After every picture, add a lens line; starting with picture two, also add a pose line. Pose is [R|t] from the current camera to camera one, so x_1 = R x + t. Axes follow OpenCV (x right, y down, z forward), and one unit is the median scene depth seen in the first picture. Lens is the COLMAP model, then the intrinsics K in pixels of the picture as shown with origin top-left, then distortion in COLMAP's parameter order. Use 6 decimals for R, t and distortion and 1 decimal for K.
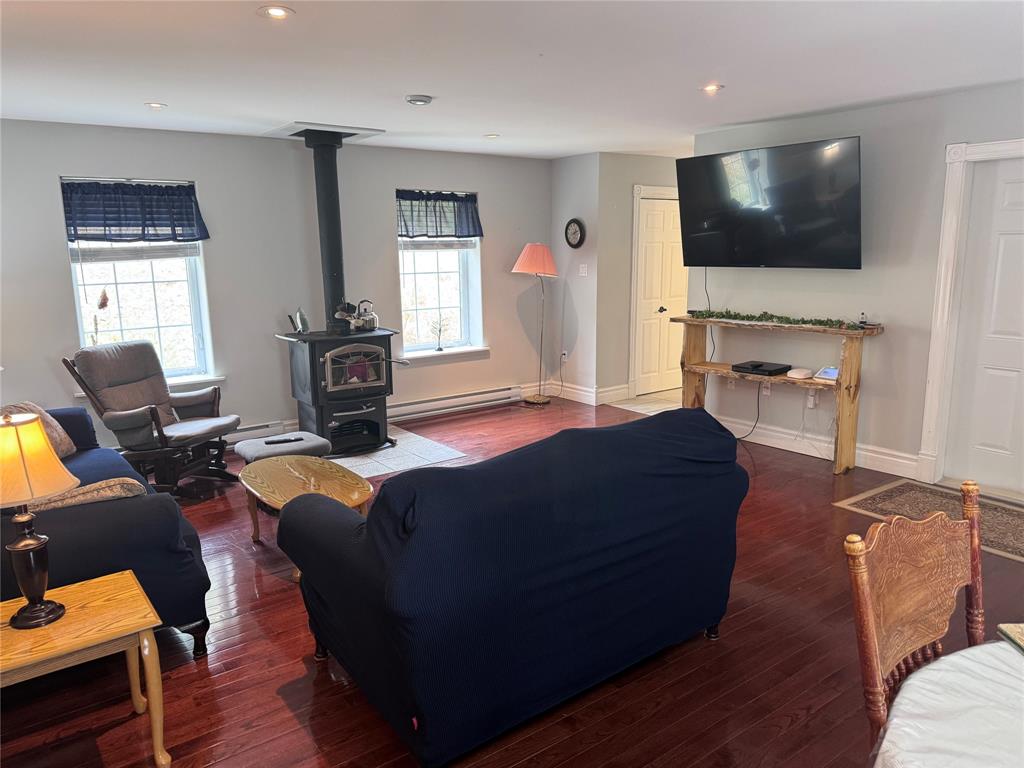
lens RADIAL K [[719.5, 0, 515.0], [0, 719.5, 389.4], [0, 0, 1]] dist [0.044983, -0.063361]
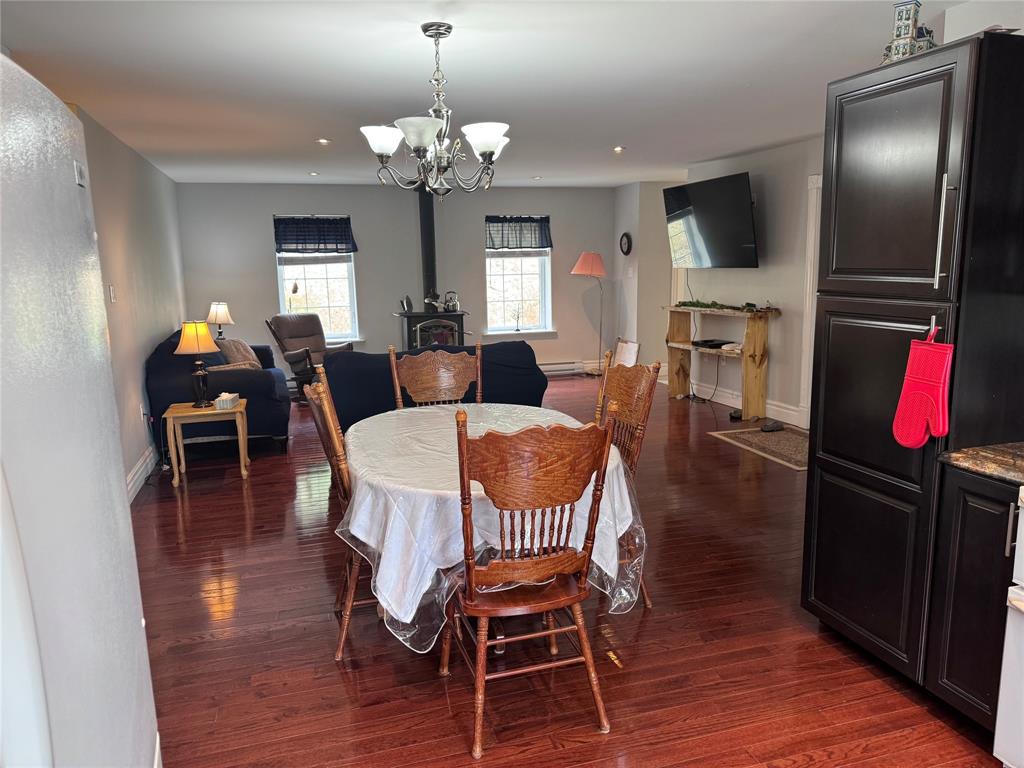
lens RADIAL K [[719.5, 0, 512.7], [0, 719.5, 386.3], [0, 0, 1]] dist [0.044983, -0.063361]
pose [[0.941891, 0.052010, -0.331867, 0.437046], [-0.059478, 0.998153, -0.012376, 0.086756], [0.330611, 0.031396, 0.943245, -0.366937]]
